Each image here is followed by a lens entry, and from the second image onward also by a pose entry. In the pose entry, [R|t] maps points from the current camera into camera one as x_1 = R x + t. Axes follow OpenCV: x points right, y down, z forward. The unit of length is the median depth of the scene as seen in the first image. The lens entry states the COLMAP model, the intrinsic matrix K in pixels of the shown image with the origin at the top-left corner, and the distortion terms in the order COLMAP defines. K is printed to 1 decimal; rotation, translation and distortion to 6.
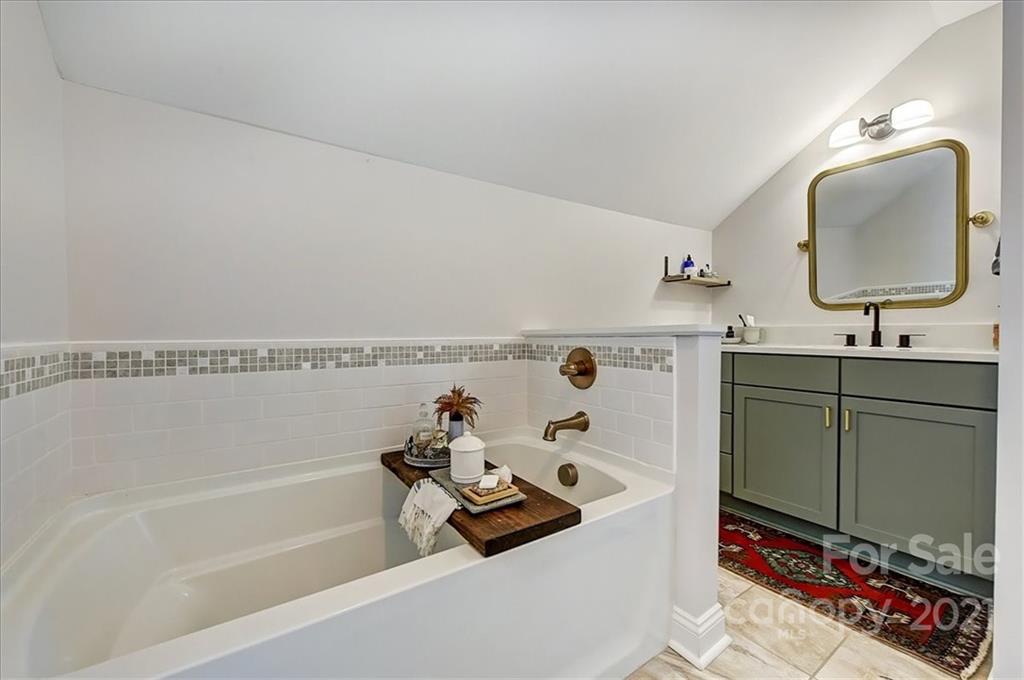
lens RADIAL K [[408.2, 0, 515.1], [0, 408.2, 337.6], [0, 0, 1]] dist [0.000003, -0.000604]
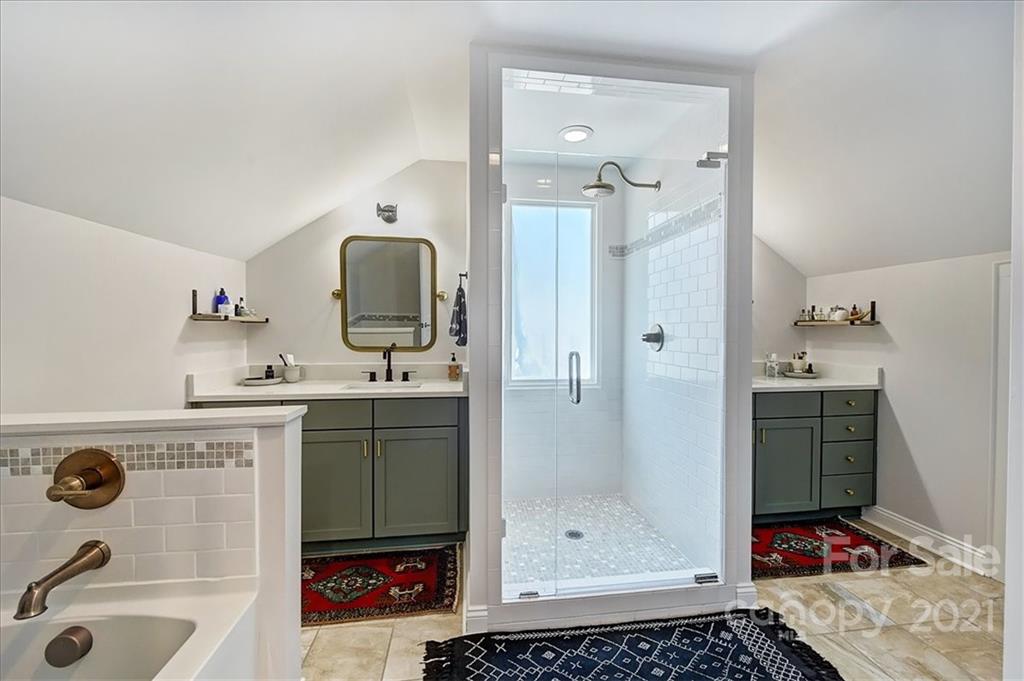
lens RADIAL K [[408.2, 0, 514.6], [0, 408.2, 337.0], [0, 0, 1]] dist [0.000003, -0.000604]
pose [[0.457445, -0.016588, 0.889083, -0.108340], [0.014028, 0.999836, 0.011437, -0.148401], [-0.889127, 0.007240, 0.457602, 0.047231]]
